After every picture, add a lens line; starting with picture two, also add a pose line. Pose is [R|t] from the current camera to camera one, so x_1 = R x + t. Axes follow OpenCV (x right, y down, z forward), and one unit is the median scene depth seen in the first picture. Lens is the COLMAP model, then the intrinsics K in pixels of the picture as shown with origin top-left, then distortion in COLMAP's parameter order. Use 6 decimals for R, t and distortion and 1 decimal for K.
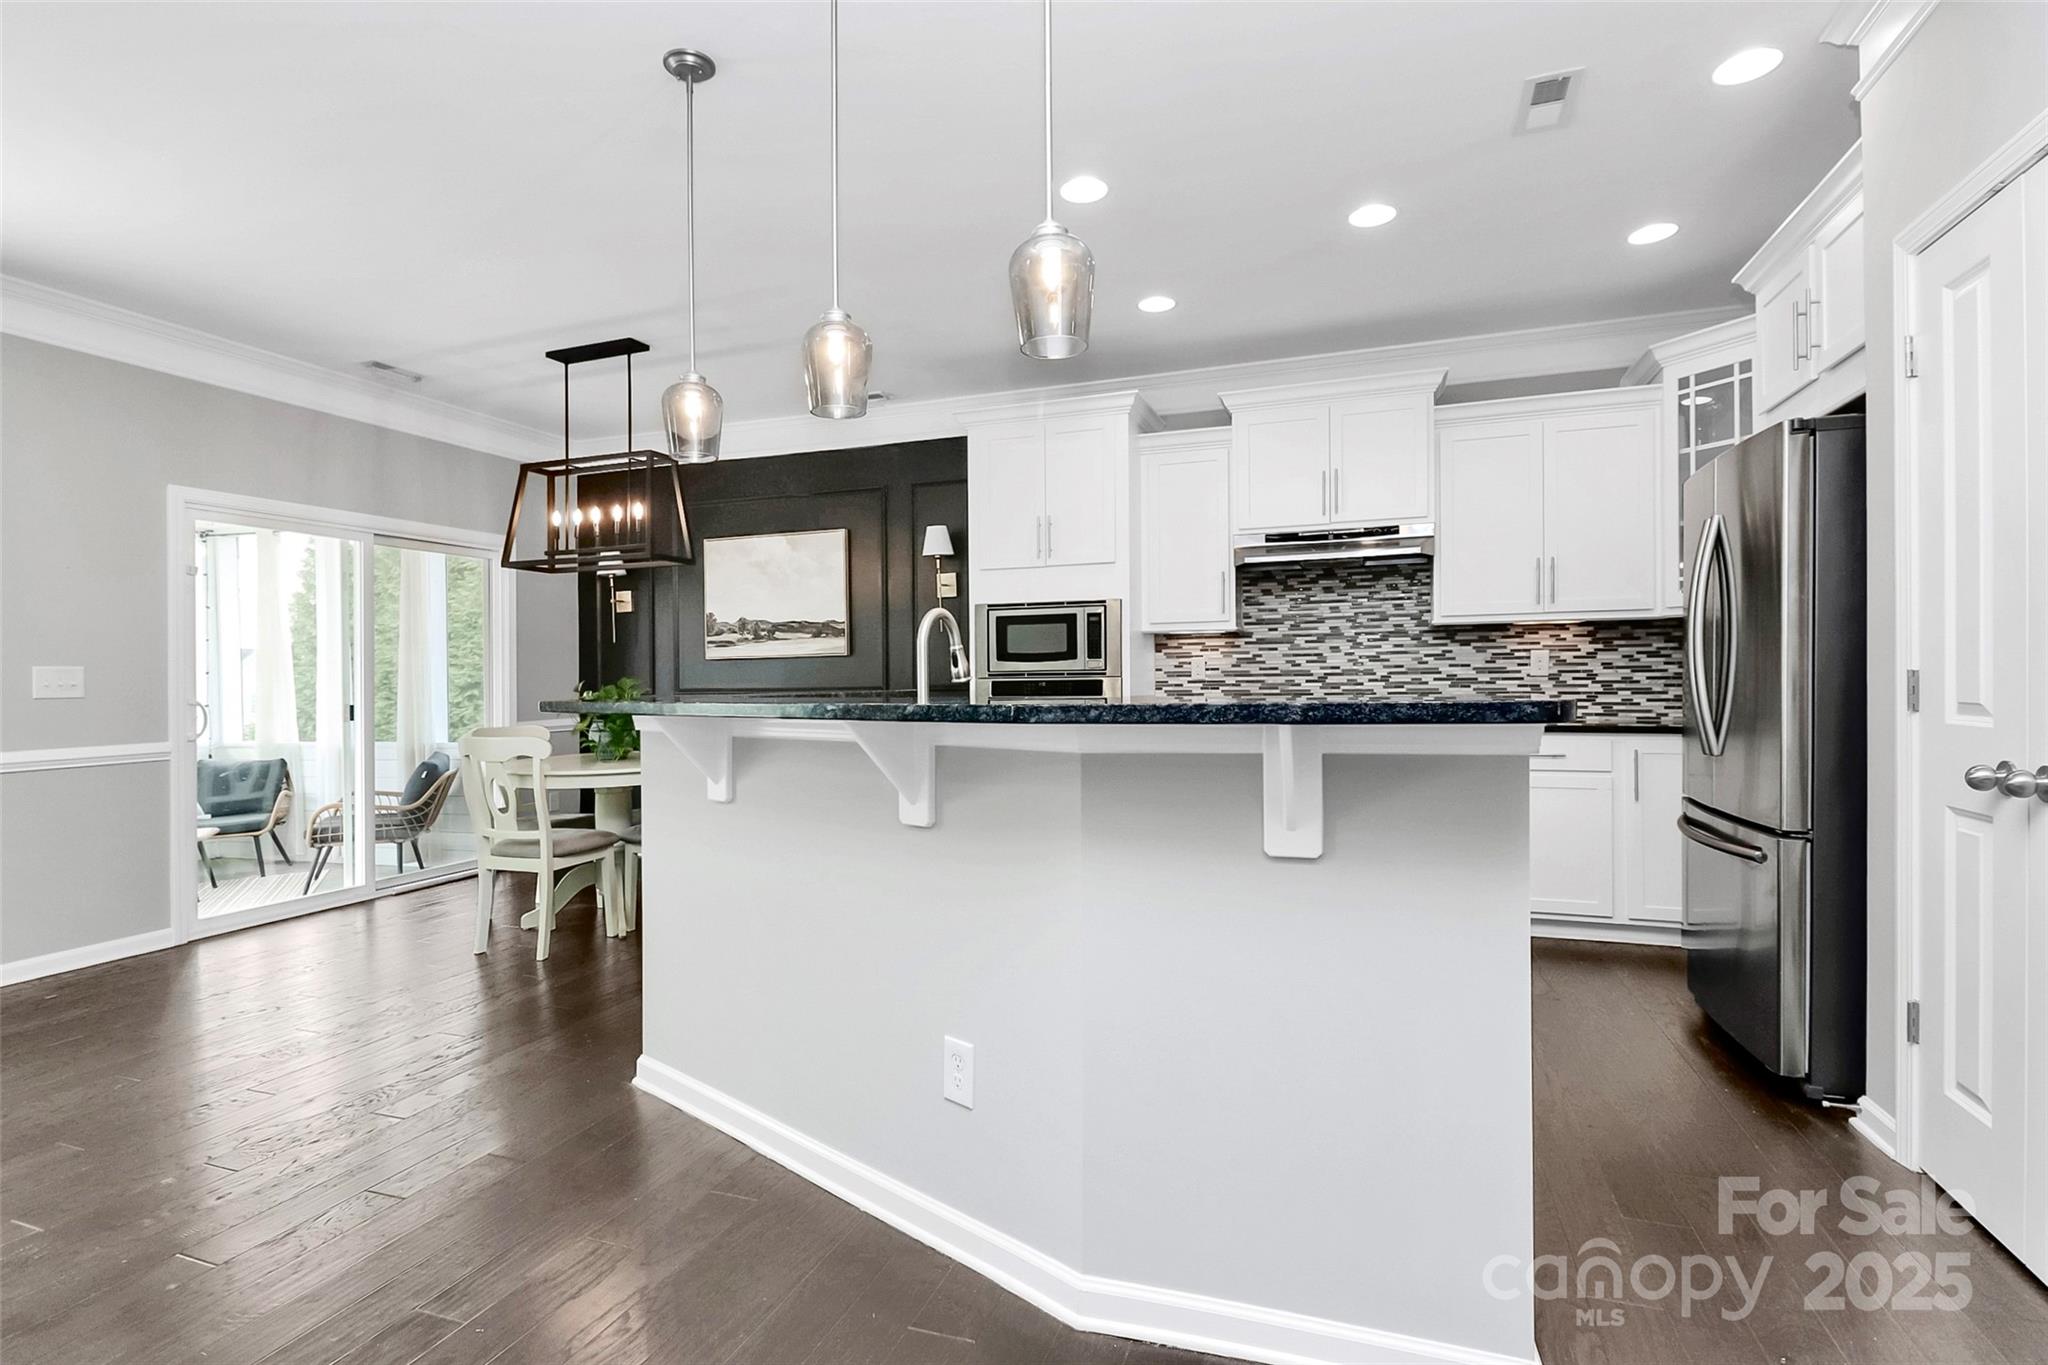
lens RADIAL K [[969.0, 0, 1006.6], [0, 969.0, 688.5], [0, 0, 1]] dist [-0.001500, -0.014101]
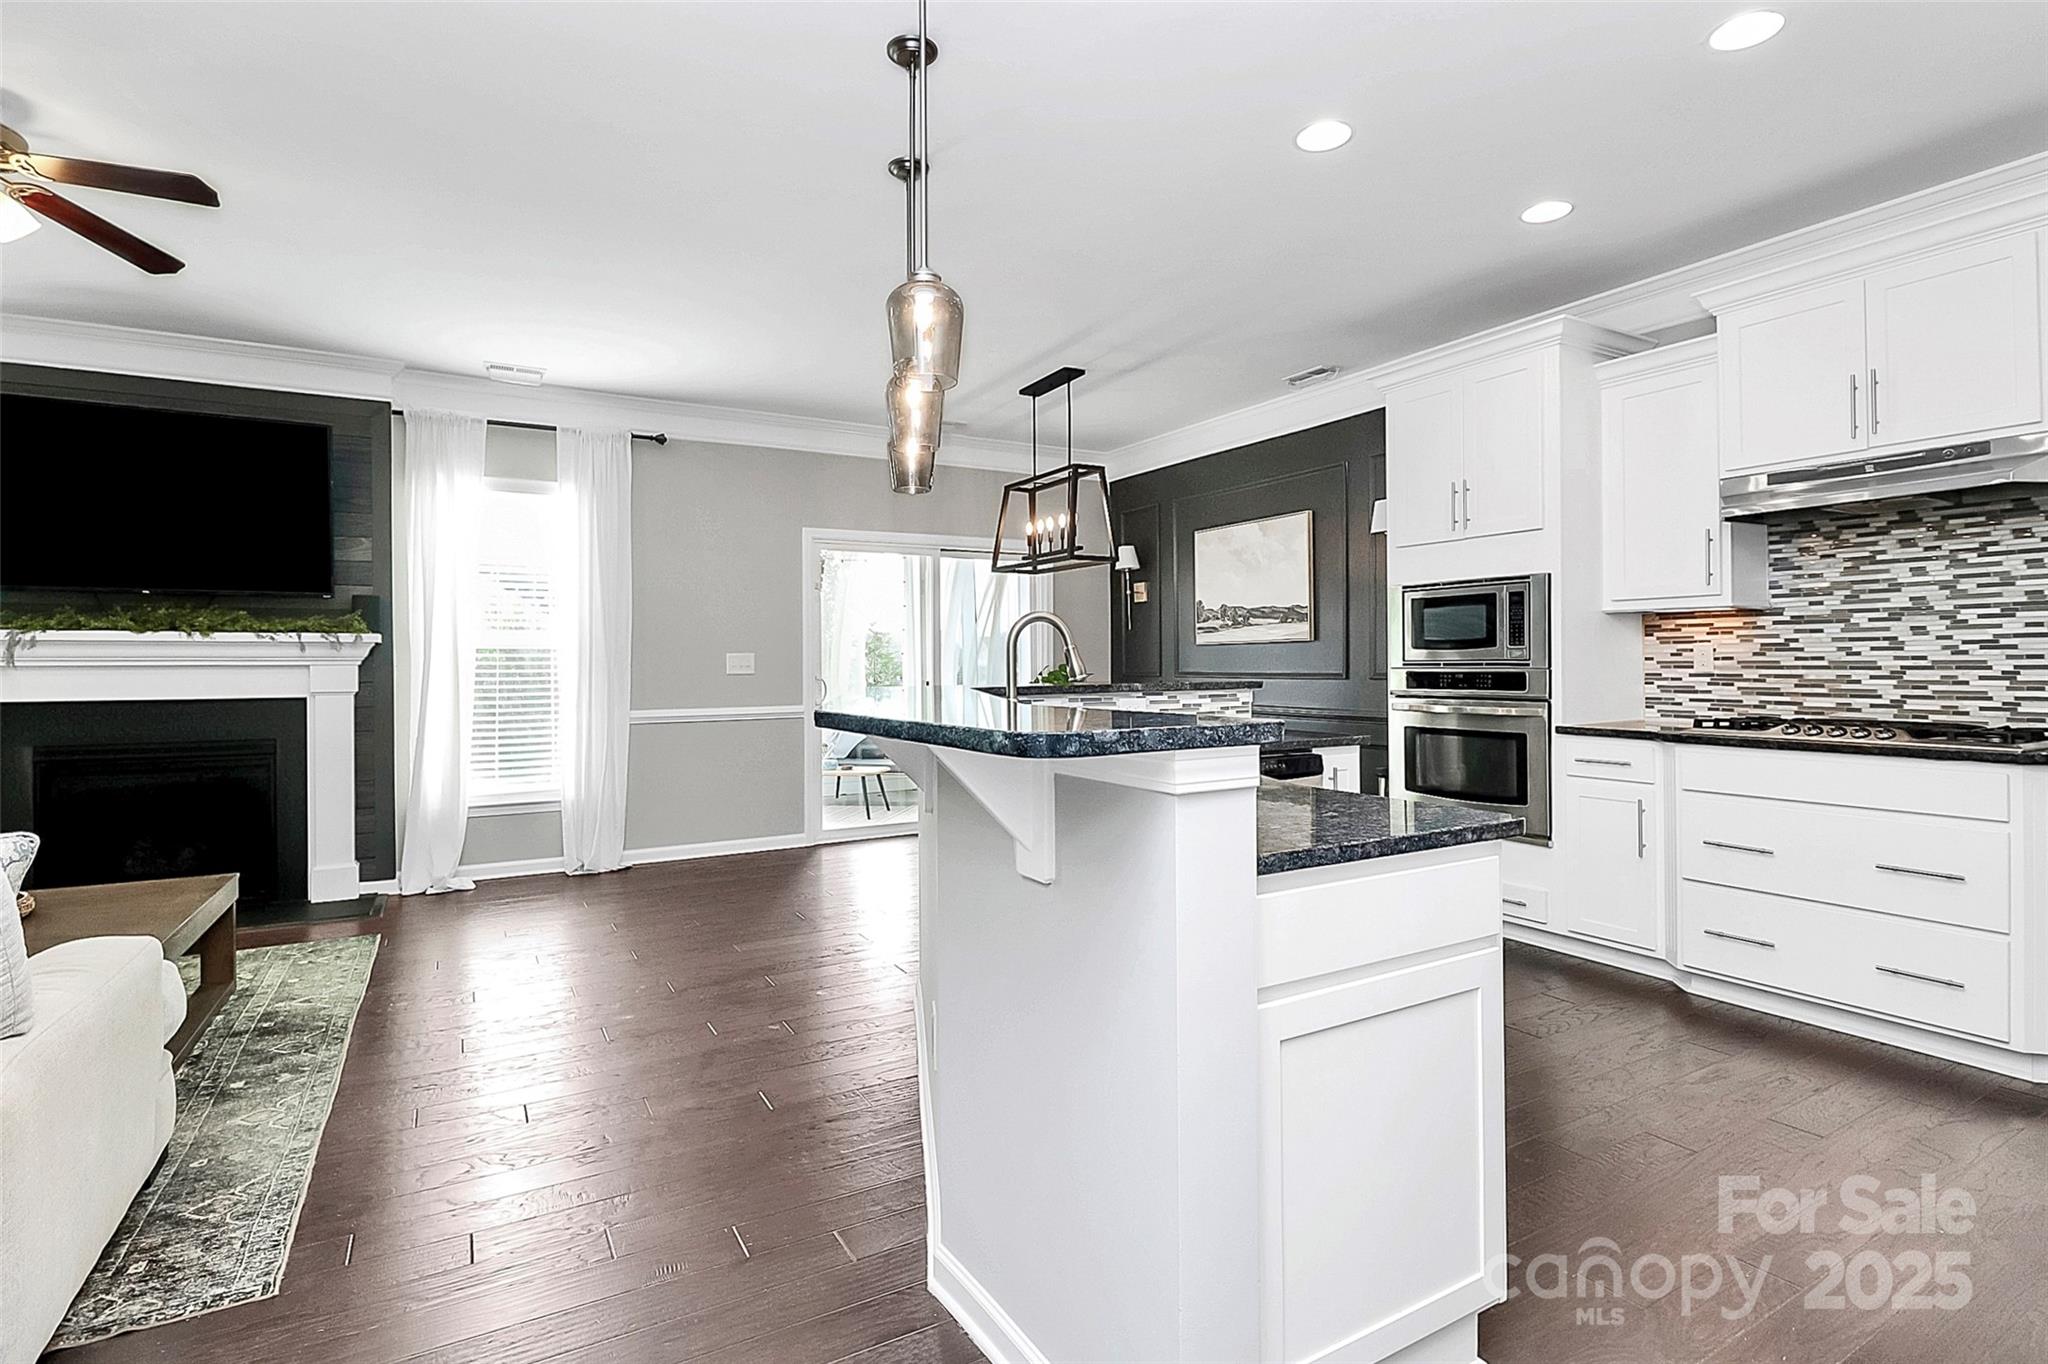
lens RADIAL K [[969.0, 0, 1028.4], [0, 969.0, 670.4], [0, 0, 1]] dist [-0.001500, -0.014101]
pose [[0.766727, 0.013590, -0.641830, 0.297088], [-0.009796, 0.999907, 0.009470, -0.013237], [0.641899, -0.000973, 0.766788, 0.088417]]
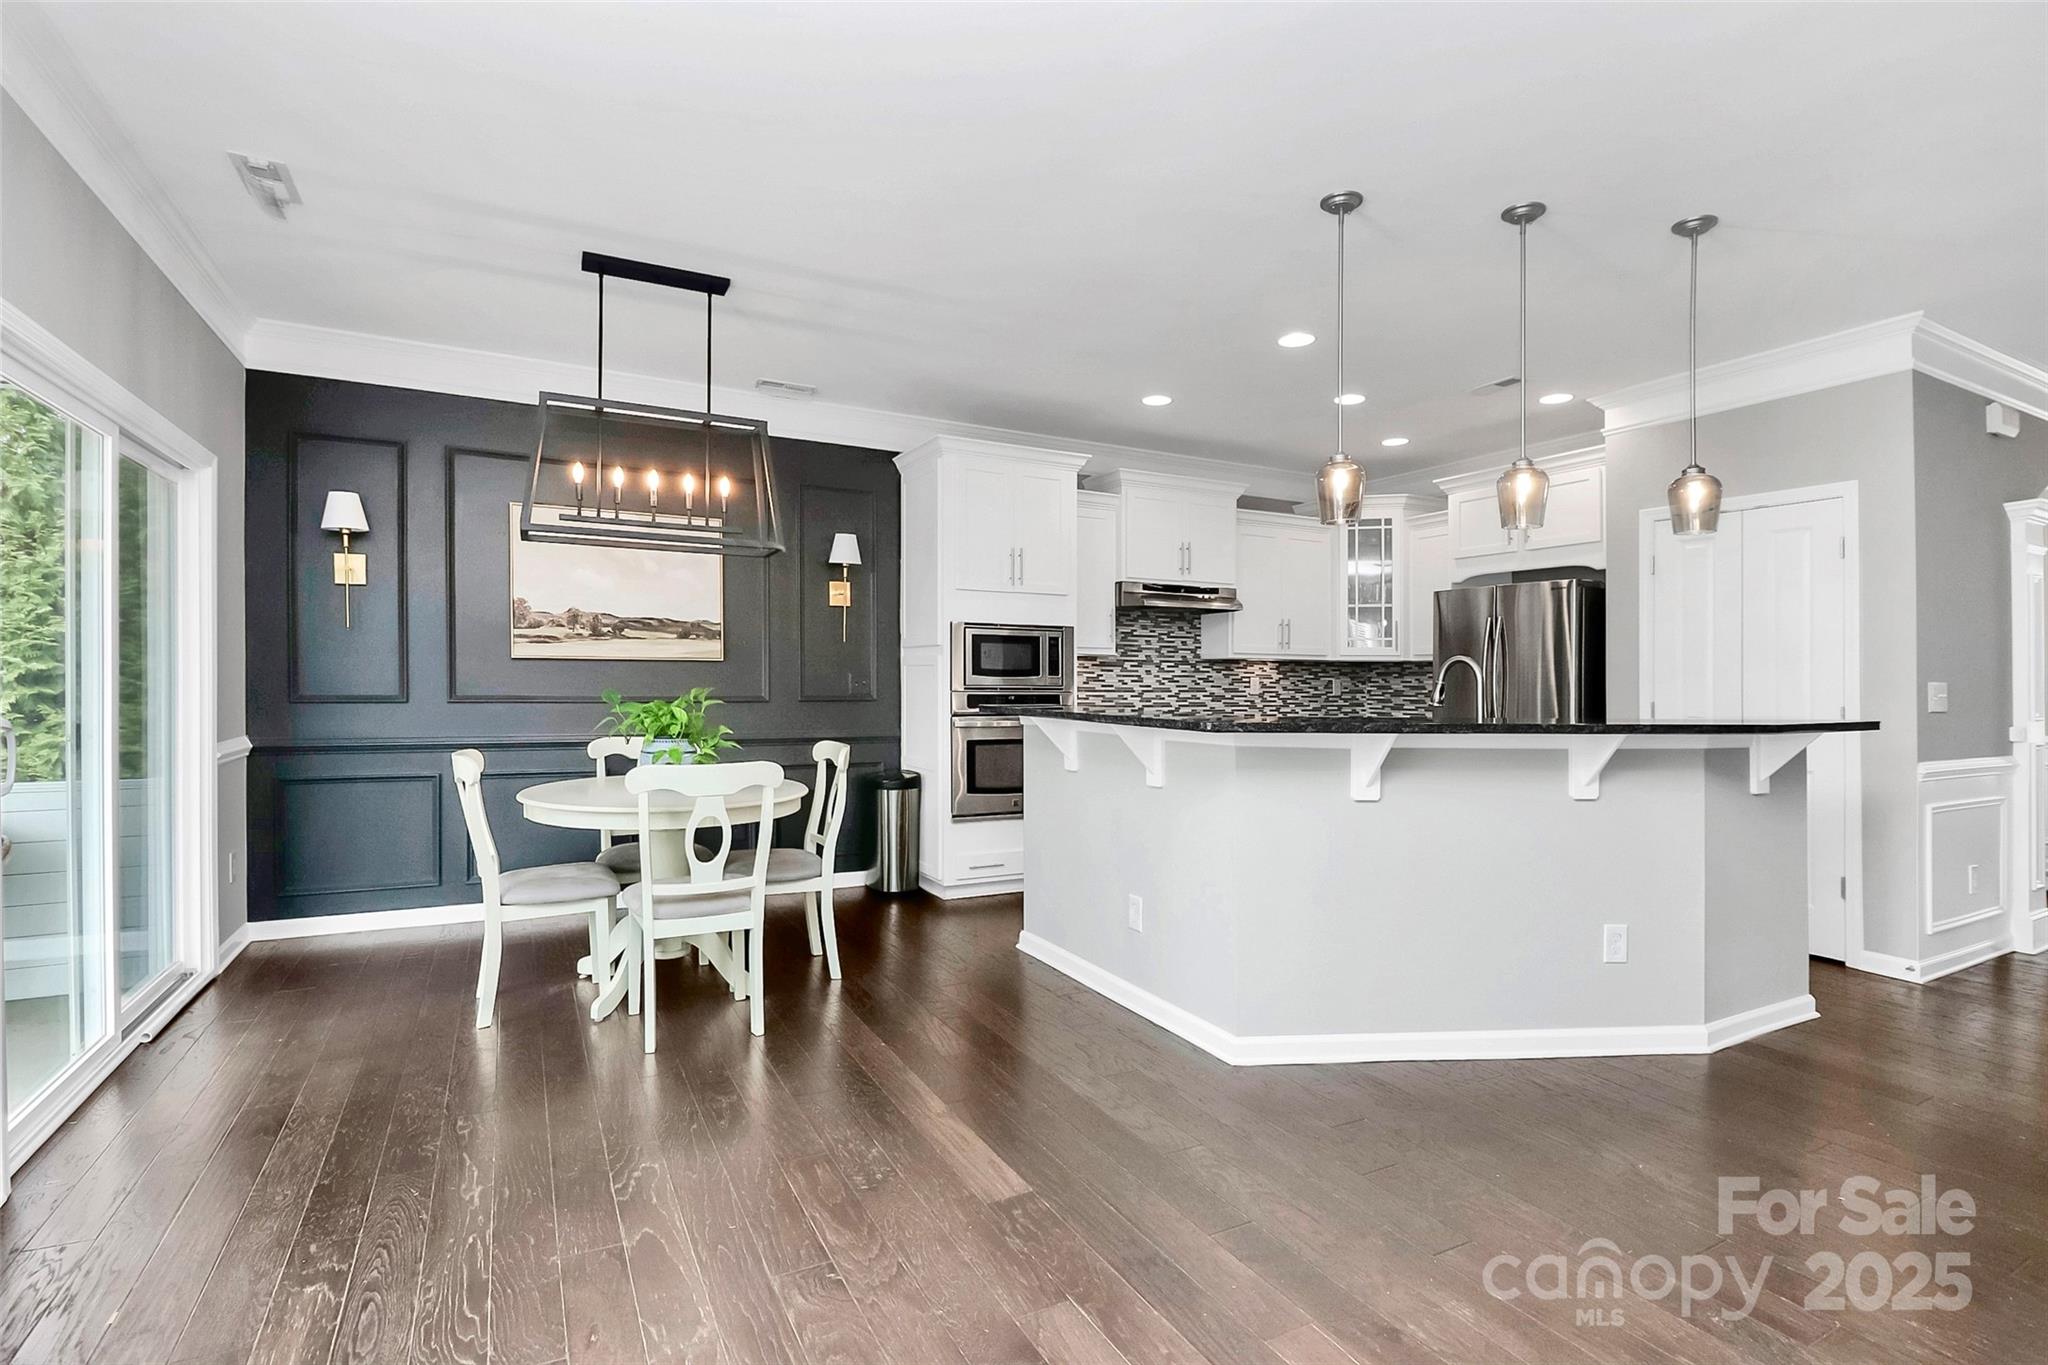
lens RADIAL K [[969.0, 0, 1009.4], [0, 969.0, 675.0], [0, 0, 1]] dist [-0.001500, -0.014101]
pose [[0.676237, 0.023839, 0.736298, -0.787124], [-0.011575, 0.999697, -0.021737, -0.005771], [-0.736593, 0.006176, 0.676308, 0.242783]]
